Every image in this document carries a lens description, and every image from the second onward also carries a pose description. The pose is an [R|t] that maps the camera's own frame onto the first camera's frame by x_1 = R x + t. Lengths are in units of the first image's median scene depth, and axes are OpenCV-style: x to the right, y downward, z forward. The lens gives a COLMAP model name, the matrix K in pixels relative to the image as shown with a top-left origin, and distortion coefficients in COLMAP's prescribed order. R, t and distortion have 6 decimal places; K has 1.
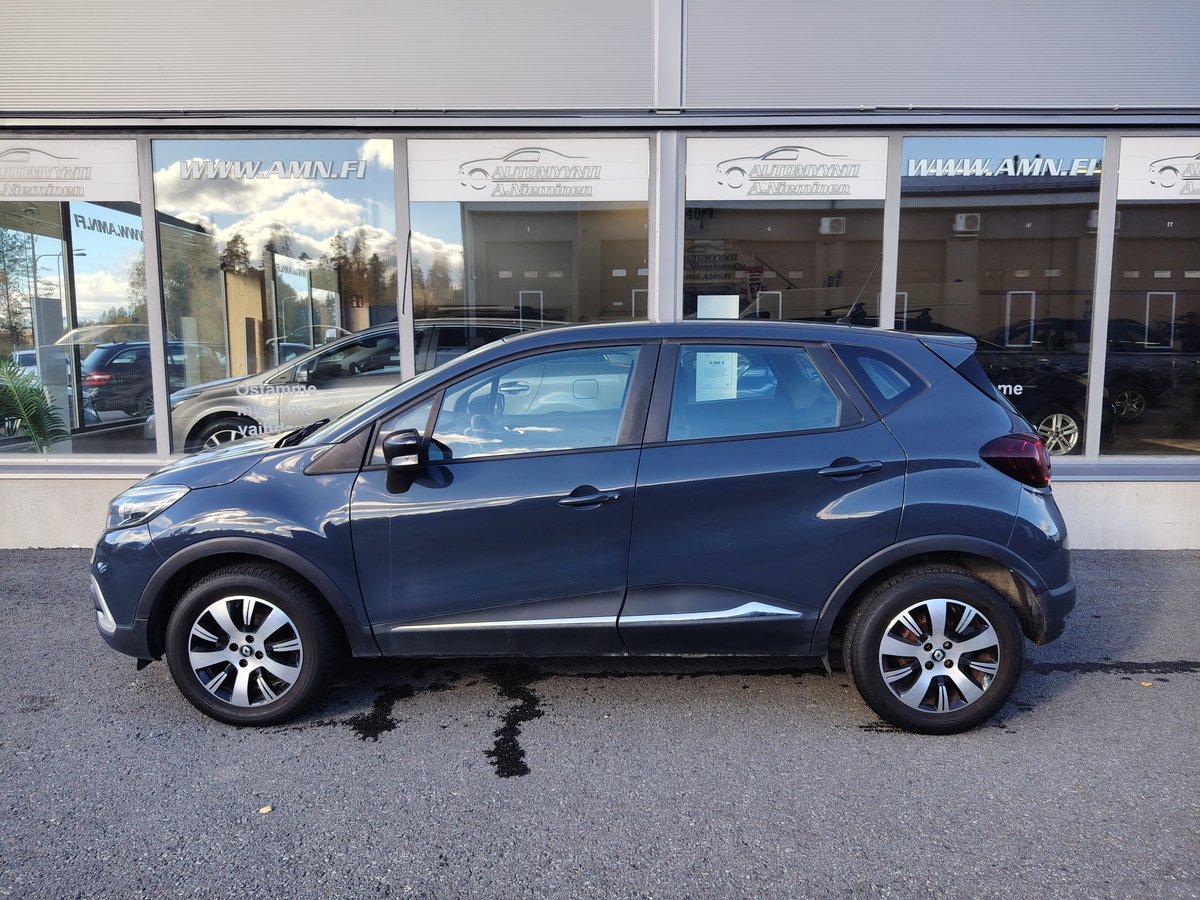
lens RADIAL K [[832.9, 0, 604.4], [0, 832.9, 451.4], [0, 0, 1]] dist [-0.001472, -0.027799]
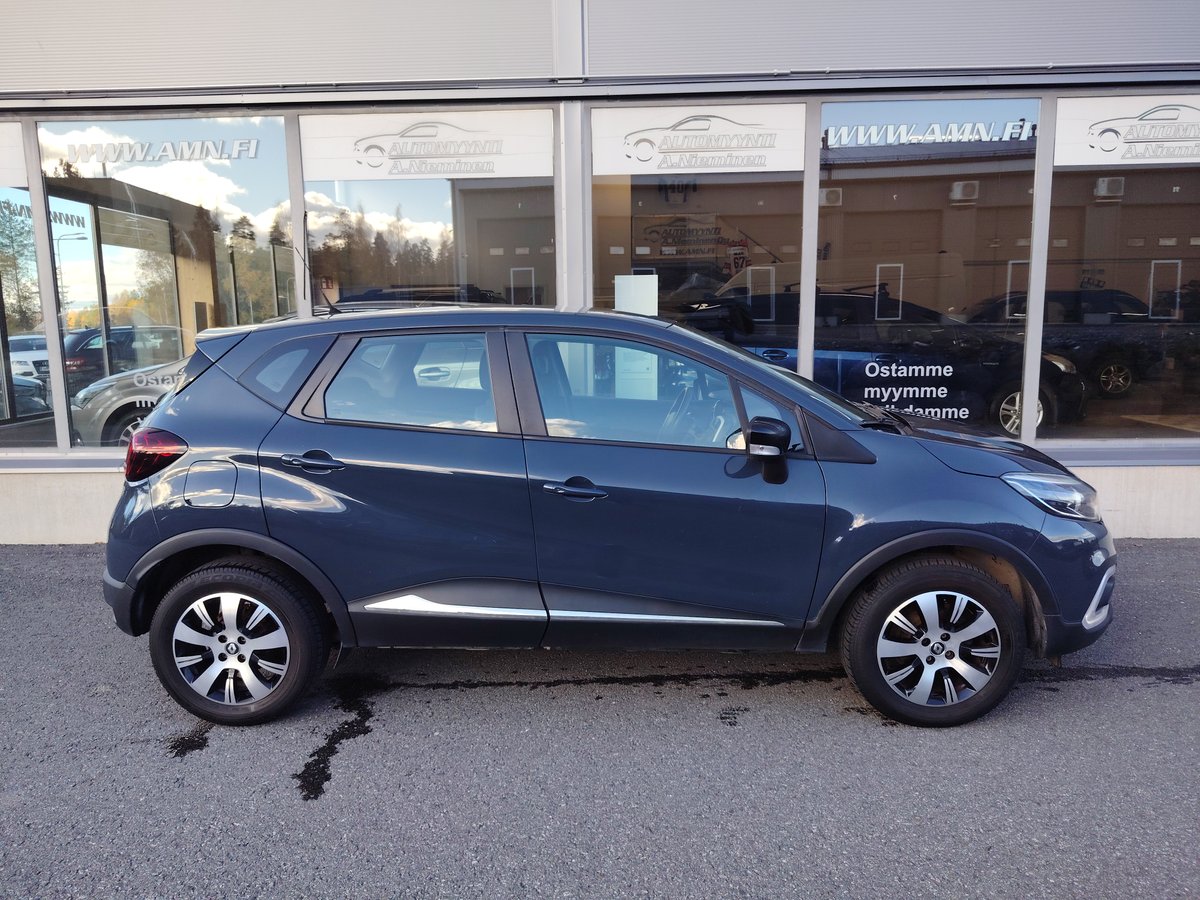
lens RADIAL K [[832.9, 0, 604.4], [0, 832.9, 451.4], [0, 0, 1]] dist [-0.001472, -0.027799]
pose [[0.999748, -0.010955, -0.019579, 0.126831], [0.011507, 0.999532, 0.028341, -0.014112], [0.019259, -0.028559, 0.999407, 0.045177]]
